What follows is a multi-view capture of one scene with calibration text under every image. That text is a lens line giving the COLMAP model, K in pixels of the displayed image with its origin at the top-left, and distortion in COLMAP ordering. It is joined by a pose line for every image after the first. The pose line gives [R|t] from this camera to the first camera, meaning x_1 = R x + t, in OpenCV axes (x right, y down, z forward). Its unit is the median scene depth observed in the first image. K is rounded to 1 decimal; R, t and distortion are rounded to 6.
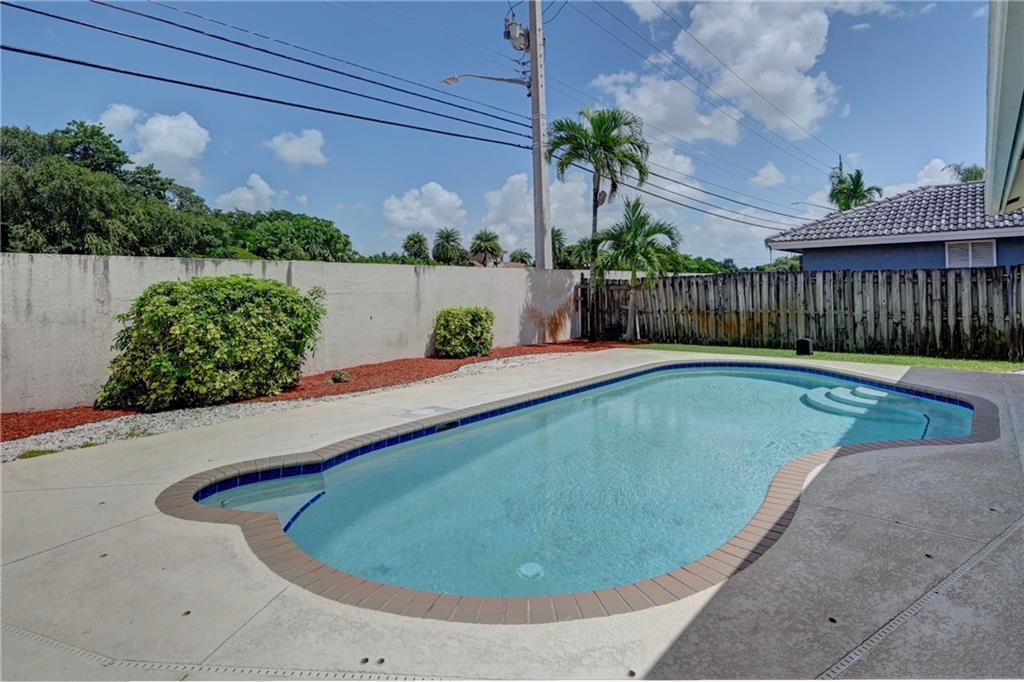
lens RADIAL K [[518.9, 0, 512.4], [0, 518.9, 333.8], [0, 0, 1]] dist [-0.002410, -0.000381]
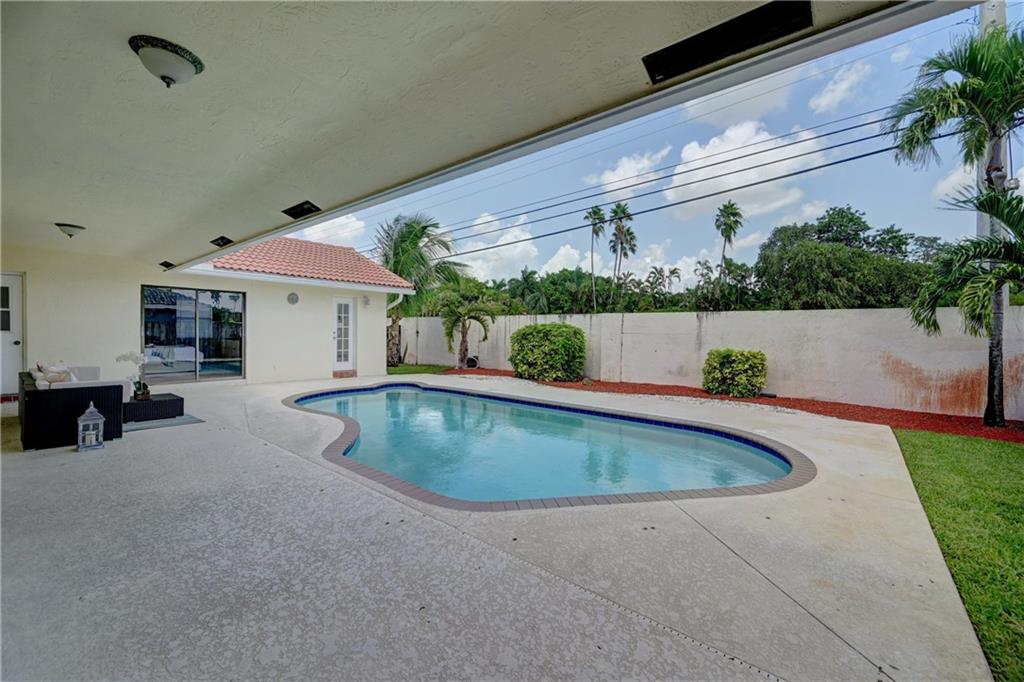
lens RADIAL K [[409.3, 0, 528.1], [0, 409.3, 338.2], [0, 0, 1]] dist [0.000439, 0.000186]
pose [[0.051903, 0.030168, -0.998196, 0.729418], [-0.096335, 0.995033, 0.025064, -0.054541], [0.993995, 0.094860, 0.054552, 0.550517]]
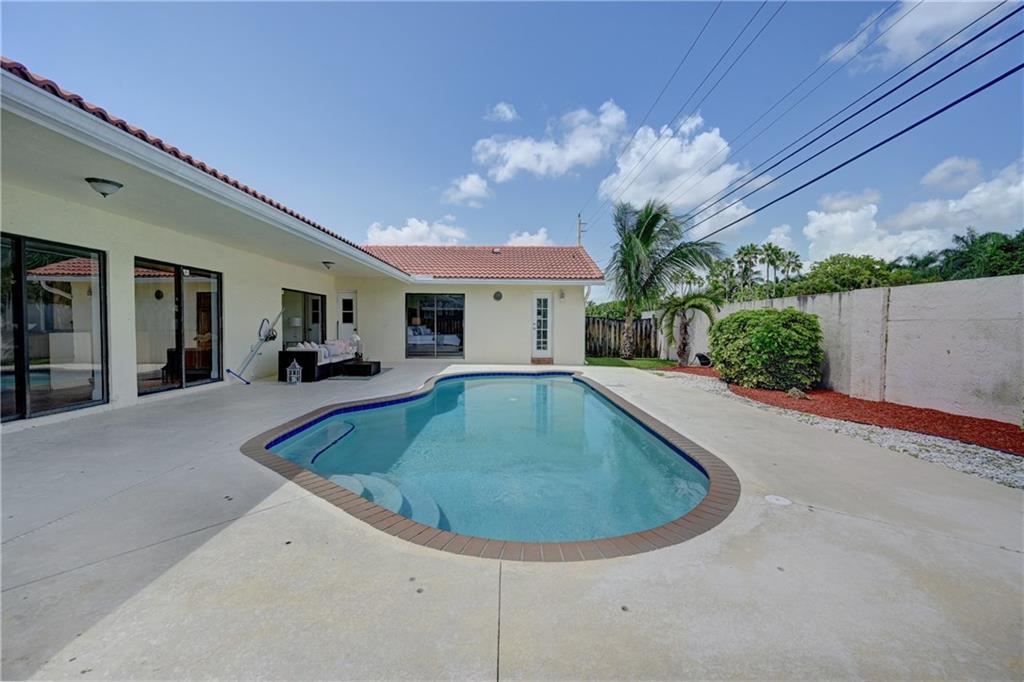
lens RADIAL K [[409.3, 0, 505.4], [0, 409.3, 334.4], [0, 0, 1]] dist [0.000439, 0.000186]
pose [[-0.721714, 0.025693, -0.691715, 0.554132], [-0.053627, 0.994232, 0.092882, -0.070888], [0.690111, 0.104128, -0.716173, 0.899237]]
